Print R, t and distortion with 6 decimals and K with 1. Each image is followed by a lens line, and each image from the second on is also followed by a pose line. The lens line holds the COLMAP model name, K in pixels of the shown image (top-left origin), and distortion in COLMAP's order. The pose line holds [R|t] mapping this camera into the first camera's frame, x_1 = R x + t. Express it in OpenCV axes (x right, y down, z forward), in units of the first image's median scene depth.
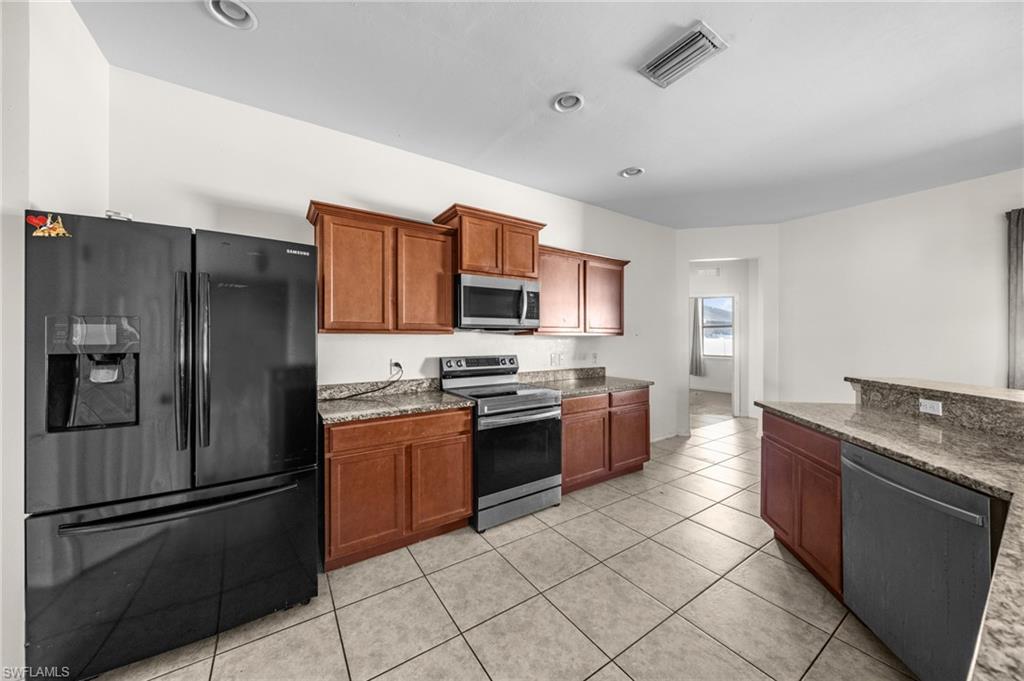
lens RADIAL K [[353.7, 0, 502.7], [0, 353.7, 336.0], [0, 0, 1]] dist [-0.001401, -0.000068]
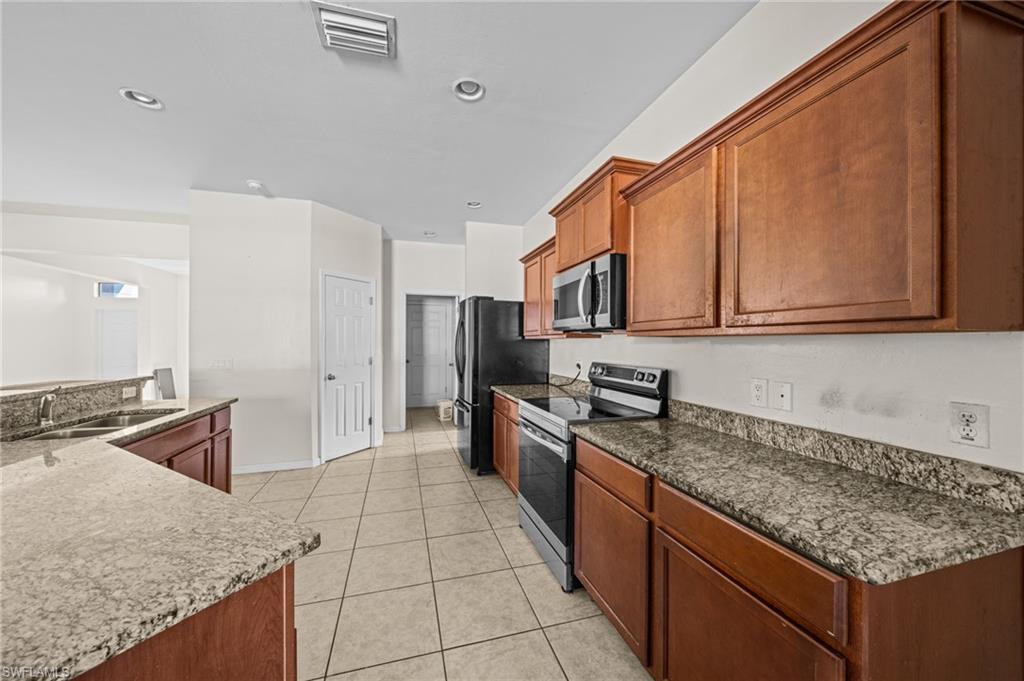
lens RADIAL K [[369.7, 0, 504.2], [0, 369.7, 340.0], [0, 0, 1]] dist [0.000185, -0.000026]
pose [[-0.301052, -0.002300, -0.953605, 0.759878], [0.005679, 0.999975, -0.004205, 0.004377], [0.953591, -0.006682, -0.301031, 0.971590]]
